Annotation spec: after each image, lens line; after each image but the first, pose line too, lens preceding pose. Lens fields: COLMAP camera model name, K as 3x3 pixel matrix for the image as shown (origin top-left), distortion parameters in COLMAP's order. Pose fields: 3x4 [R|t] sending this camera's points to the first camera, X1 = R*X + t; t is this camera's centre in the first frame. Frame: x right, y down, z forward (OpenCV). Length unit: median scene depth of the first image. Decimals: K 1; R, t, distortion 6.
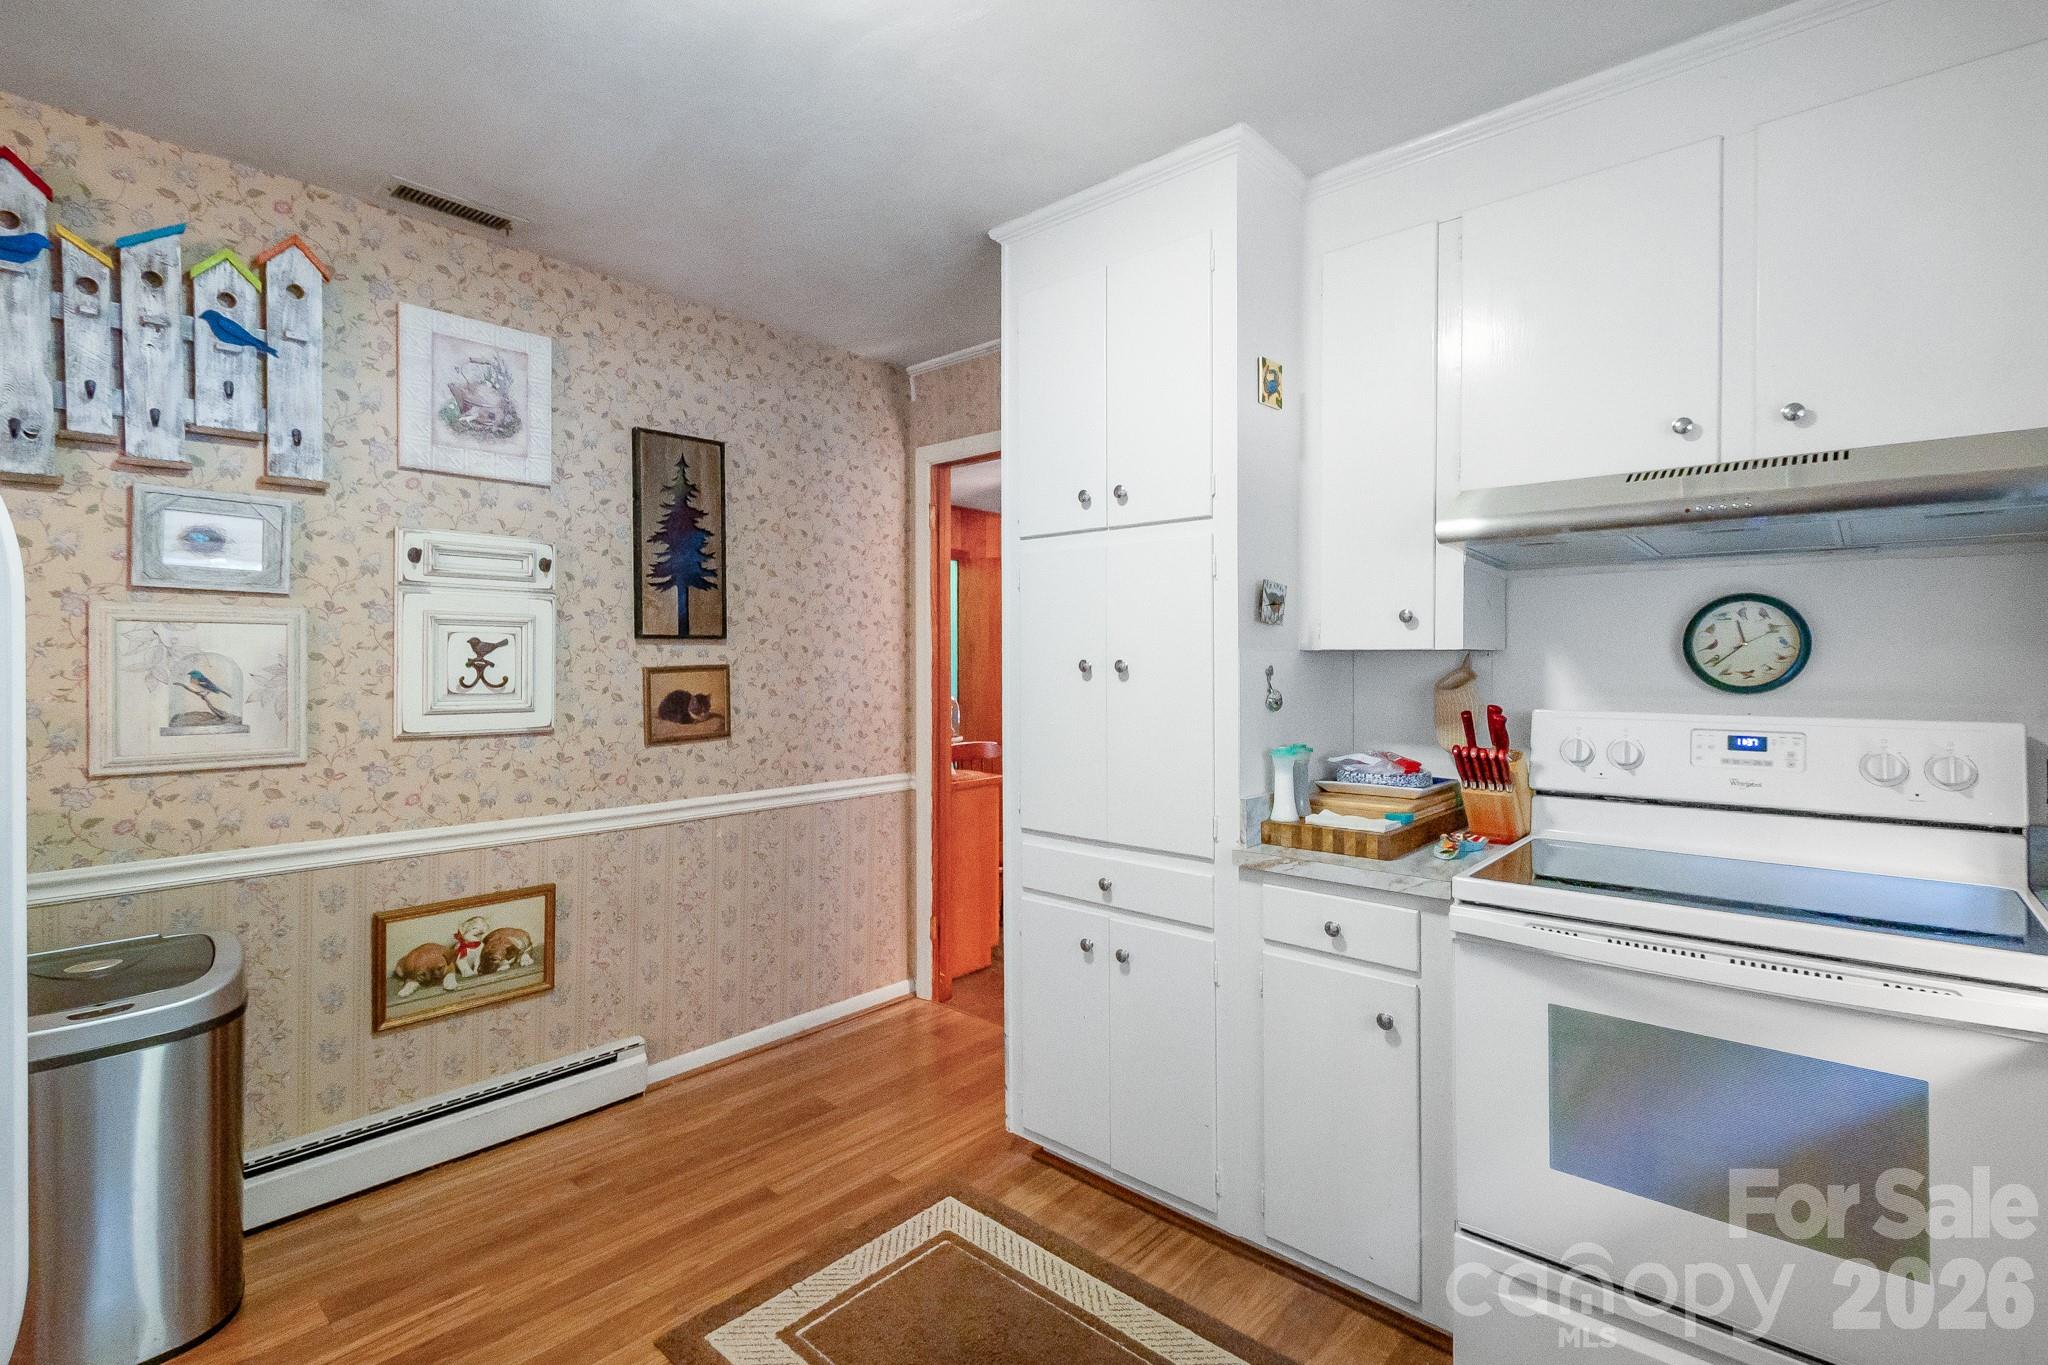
lens RADIAL K [[935.2, 0, 1025.4], [0, 935.2, 653.6], [0, 0, 1]] dist [-0.000685, -0.000354]
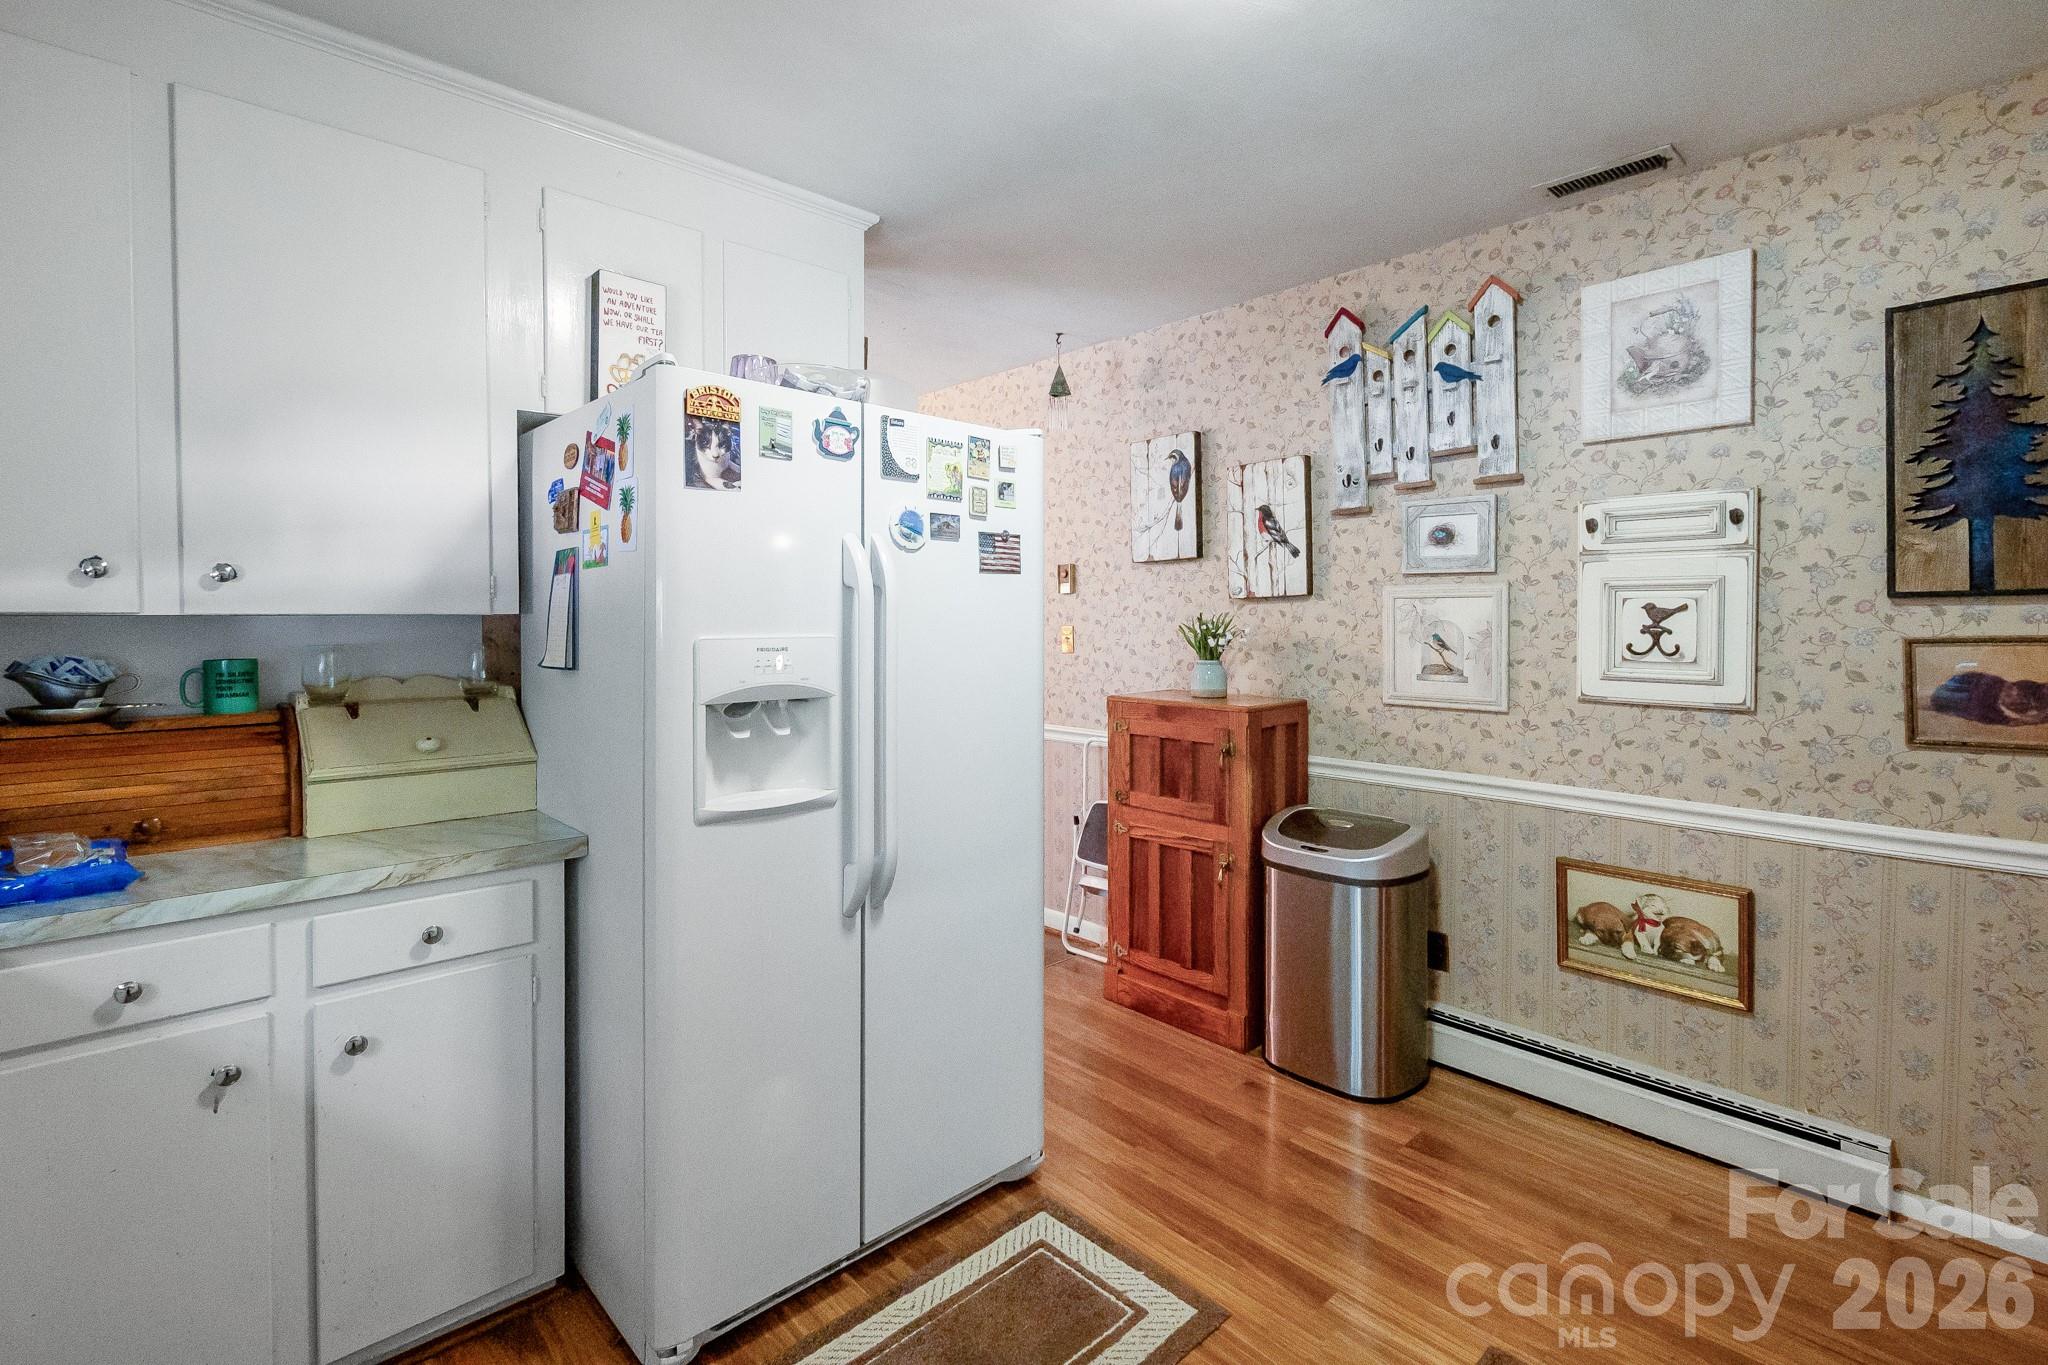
lens RADIAL K [[940.2, 0, 1031.9], [0, 940.2, 629.5], [0, 0, 1]] dist [-0.001073, -0.000380]
pose [[-0.090328, 0.005408, -0.995897, 0.445045], [0.003773, 0.999980, 0.005087, 0.002768], [0.995905, -0.003298, -0.090347, 0.470395]]
